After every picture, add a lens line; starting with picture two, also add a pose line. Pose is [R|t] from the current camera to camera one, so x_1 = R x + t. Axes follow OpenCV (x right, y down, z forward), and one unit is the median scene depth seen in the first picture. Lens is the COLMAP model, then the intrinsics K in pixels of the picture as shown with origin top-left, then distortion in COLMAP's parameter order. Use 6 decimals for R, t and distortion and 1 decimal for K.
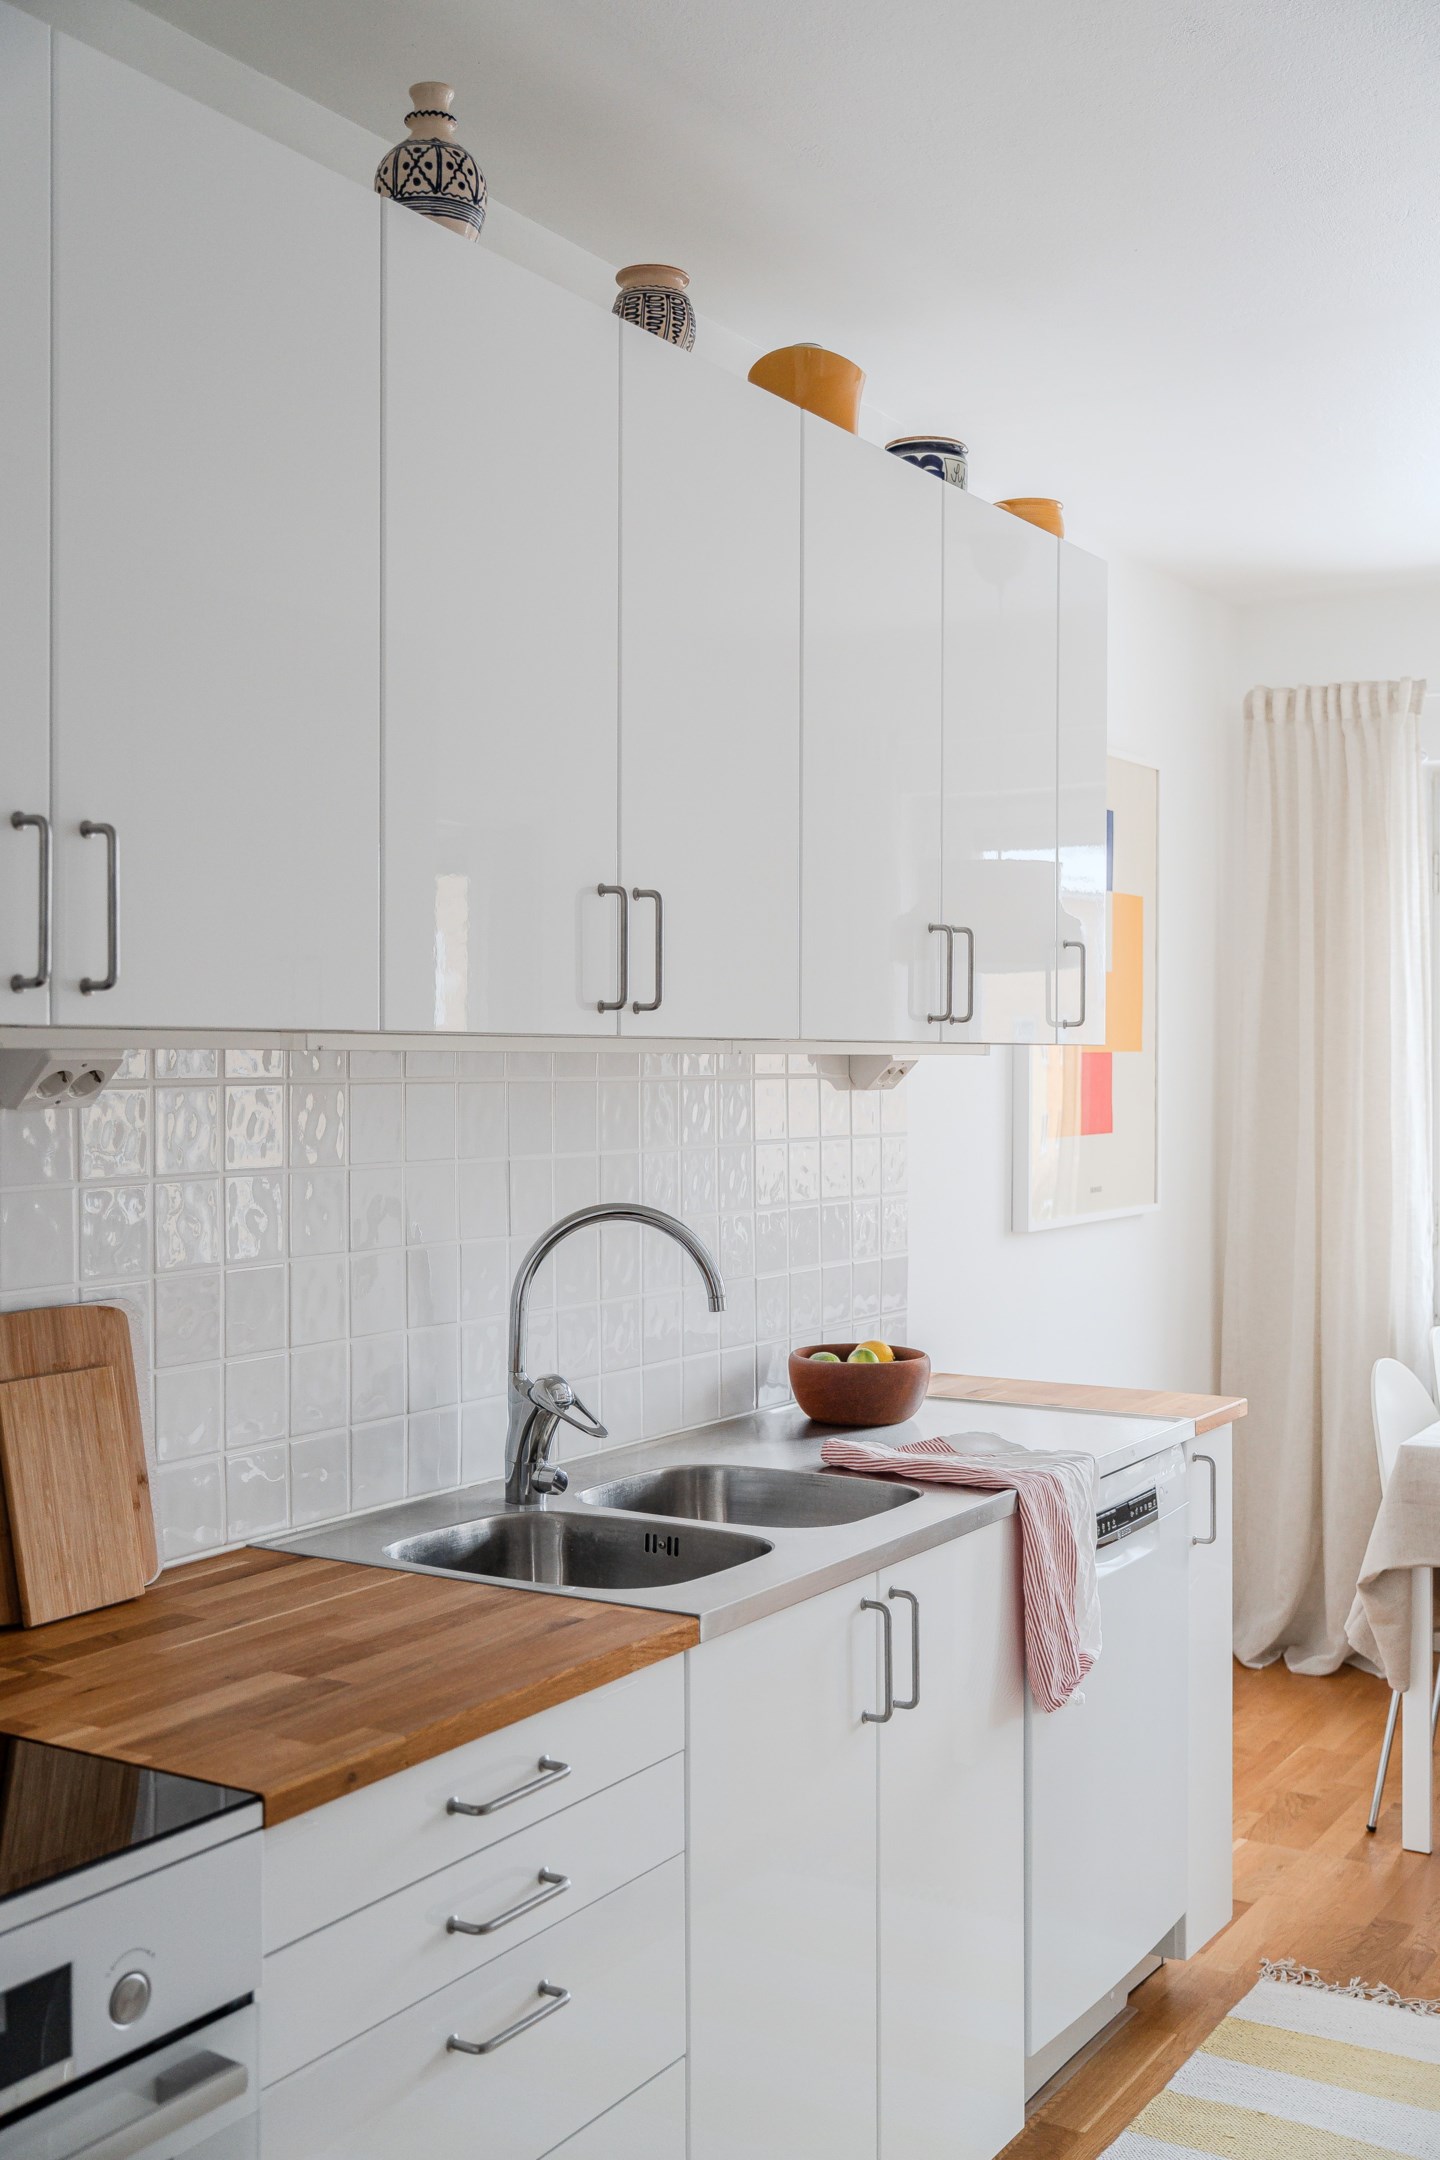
lens RADIAL K [[2185.5, 0, 719.6], [0, 2185.5, 1078.1], [0, 0, 1]] dist [0.029168, 0.000000]
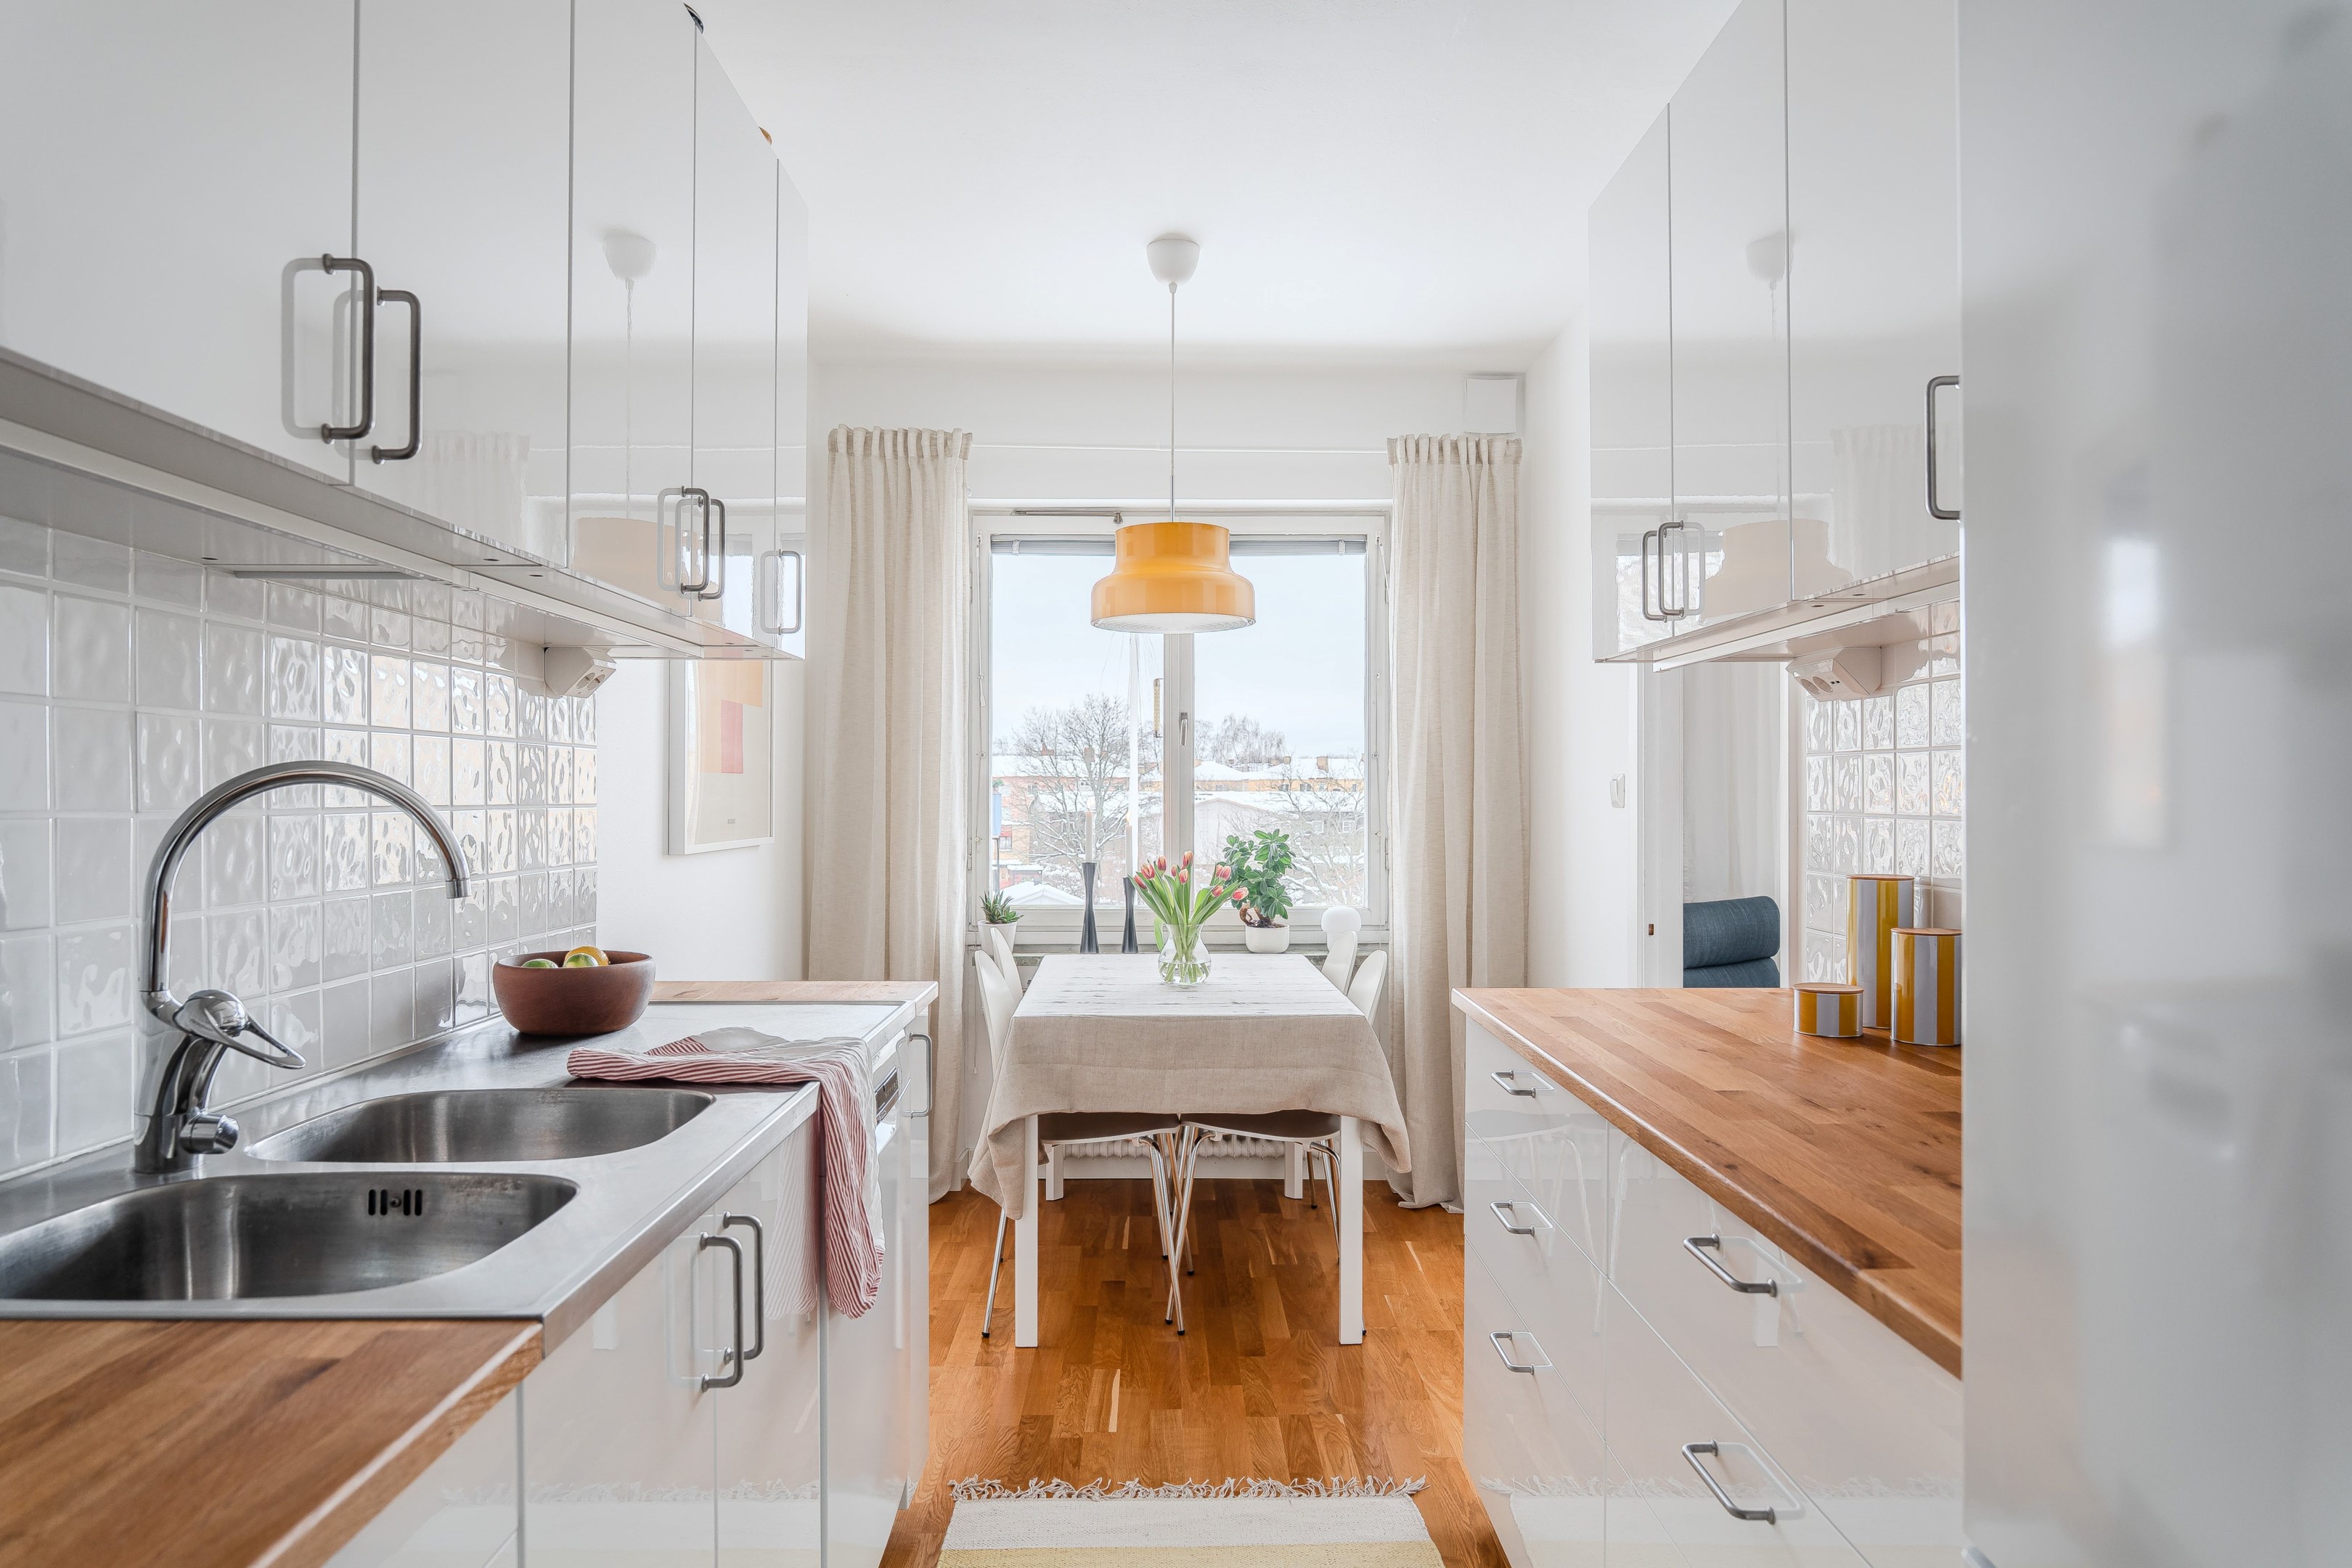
lens RADIAL K [[1432.2, 0, 1180.2], [0, 1432.2, 790.0], [0, 0, 1]] dist [-0.016440, 0.004620]
pose [[0.842236, 0.003202, 0.539099, -0.056158], [0.001834, 0.999960, -0.008804, 0.067941], [-0.539106, 0.008404, 0.842196, 0.392217]]
